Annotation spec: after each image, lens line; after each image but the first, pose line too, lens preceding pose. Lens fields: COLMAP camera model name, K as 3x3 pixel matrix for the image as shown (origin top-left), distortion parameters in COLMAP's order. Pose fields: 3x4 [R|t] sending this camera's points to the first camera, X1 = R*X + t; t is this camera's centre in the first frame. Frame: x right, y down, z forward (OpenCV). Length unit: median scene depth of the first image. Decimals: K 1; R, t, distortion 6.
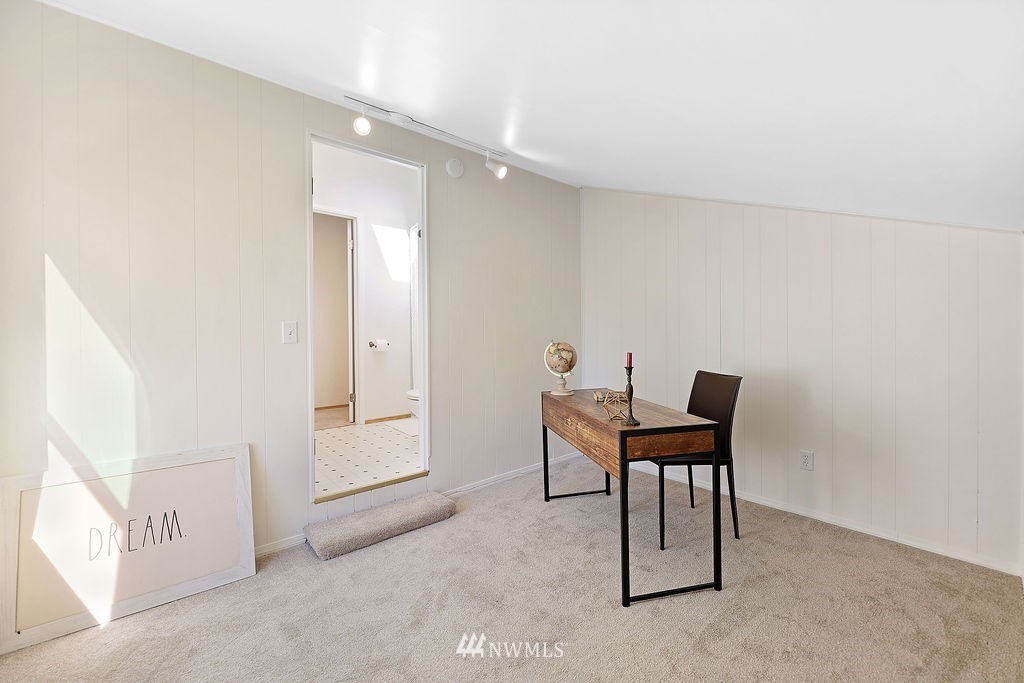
lens RADIAL K [[420.9, 0, 512.6], [0, 420.9, 337.8], [0, 0, 1]] dist [-0.001038, -0.000044]
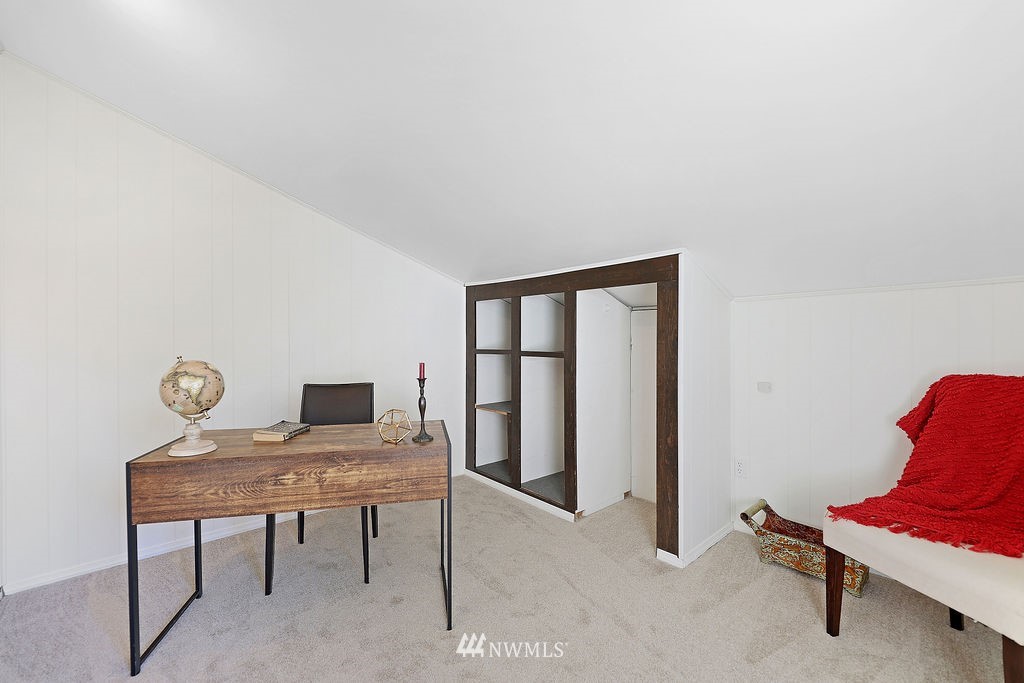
lens RADIAL K [[420.9, 0, 512.6], [0, 420.9, 337.8], [0, 0, 1]] dist [-0.001038, -0.000044]
pose [[0.003530, 0.001399, 0.999993, -0.520281], [0.026105, 0.999658, -0.001490, -0.010889], [-0.999653, 0.026110, 0.003492, 0.638523]]
